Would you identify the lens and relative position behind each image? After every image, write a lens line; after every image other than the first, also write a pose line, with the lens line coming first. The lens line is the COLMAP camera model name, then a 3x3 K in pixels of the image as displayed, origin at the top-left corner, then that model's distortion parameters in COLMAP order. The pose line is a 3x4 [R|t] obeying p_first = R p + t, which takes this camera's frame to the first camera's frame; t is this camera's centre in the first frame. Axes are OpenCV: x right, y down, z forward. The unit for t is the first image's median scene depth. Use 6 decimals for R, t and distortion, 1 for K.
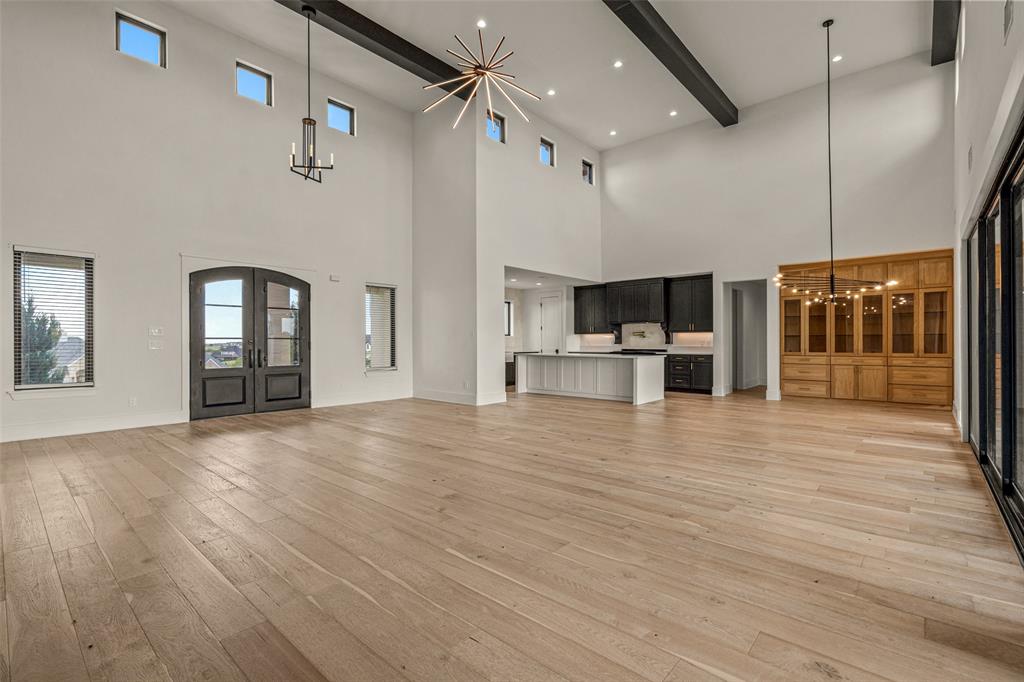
lens RADIAL K [[457.2, 0, 517.2], [0, 457.2, 342.4], [0, 0, 1]] dist [-0.000962, -0.000033]
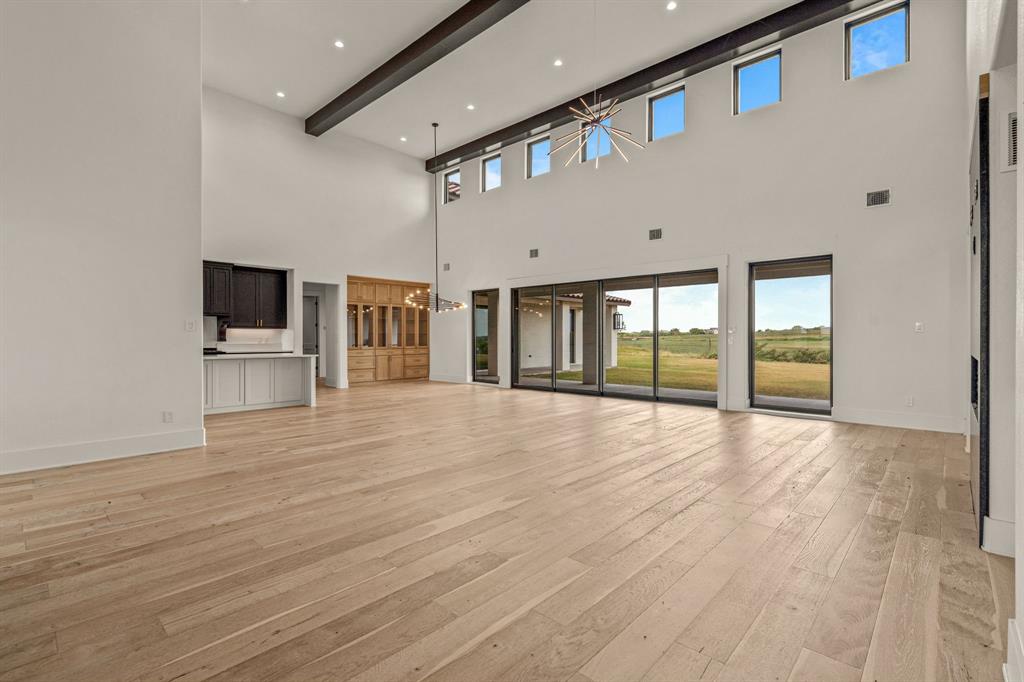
lens RADIAL K [[467.7, 0, 498.7], [0, 467.7, 337.5], [0, 0, 1]] dist [-0.004942, 0.000391]
pose [[0.044493, 0.002304, 0.999007, -0.759978], [0.000457, 0.999997, -0.002326, -0.001703], [-0.999010, 0.000560, 0.044492, 0.662030]]
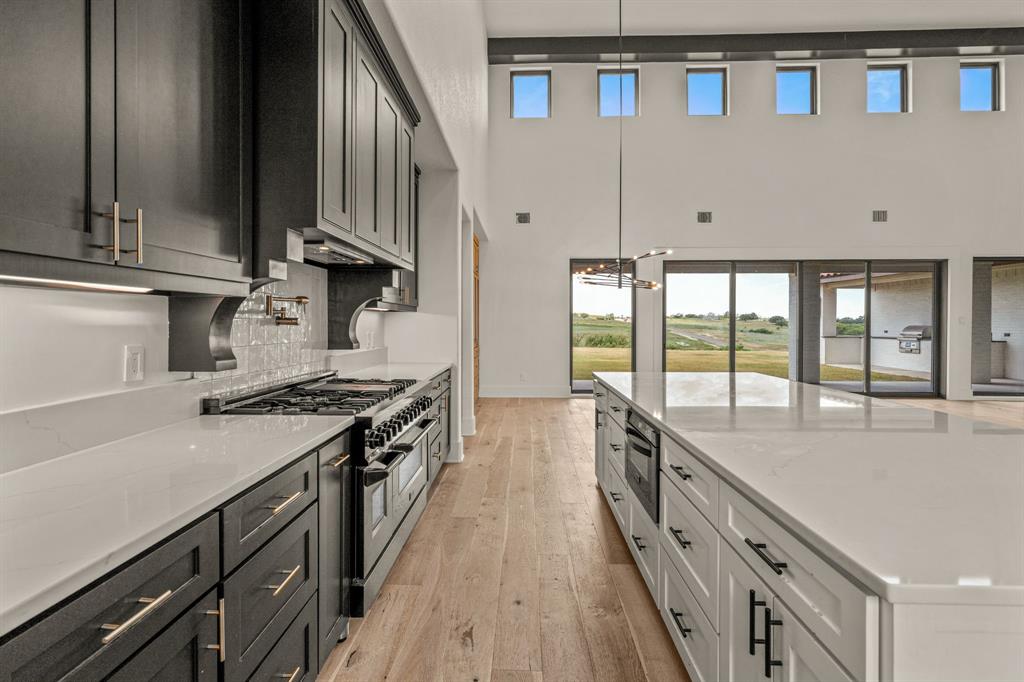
lens RADIAL K [[467.7, 0, 501.2], [0, 467.7, 325.7], [0, 0, 1]] dist [-0.004942, 0.000391]
pose [[-0.627192, -0.001342, 0.778864, 0.092513], [0.000731, 0.999997, 0.002311, -0.012078], [-0.778864, 0.002019, -0.627189, 1.633438]]
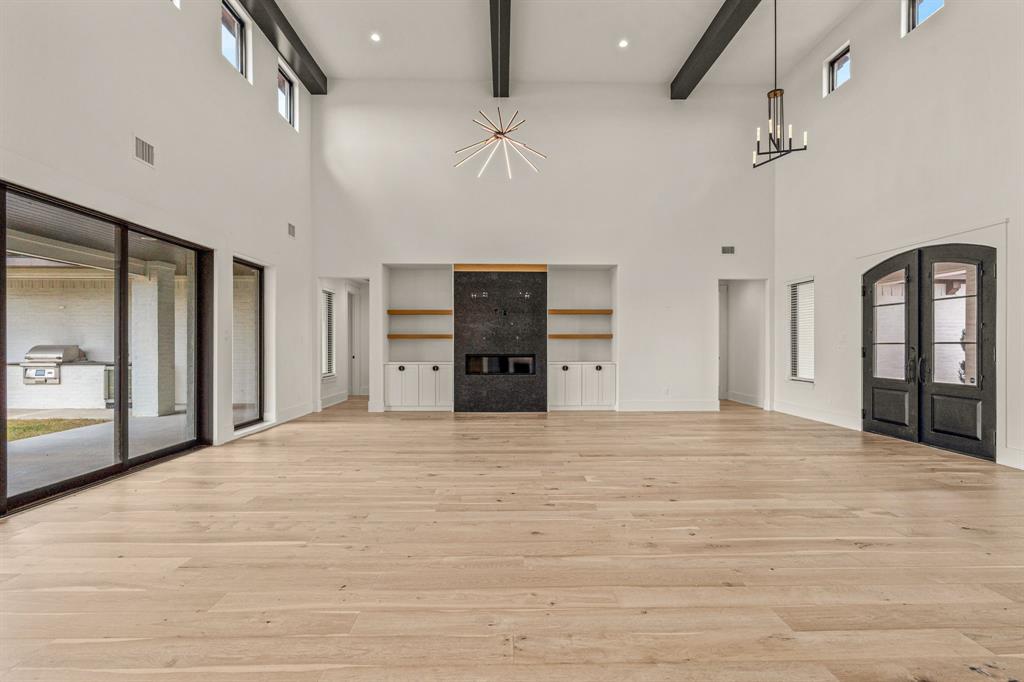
lens RADIAL K [[477.5, 0, 518.5], [0, 477.5, 349.3], [0, 0, 1]] dist [-0.005064, 0.001729]
pose [[-0.725839, 0.005327, -0.687844, 0.440791], [0.000747, 0.999976, 0.006956, -0.003784], [0.687864, 0.004535, -0.725825, 1.104127]]
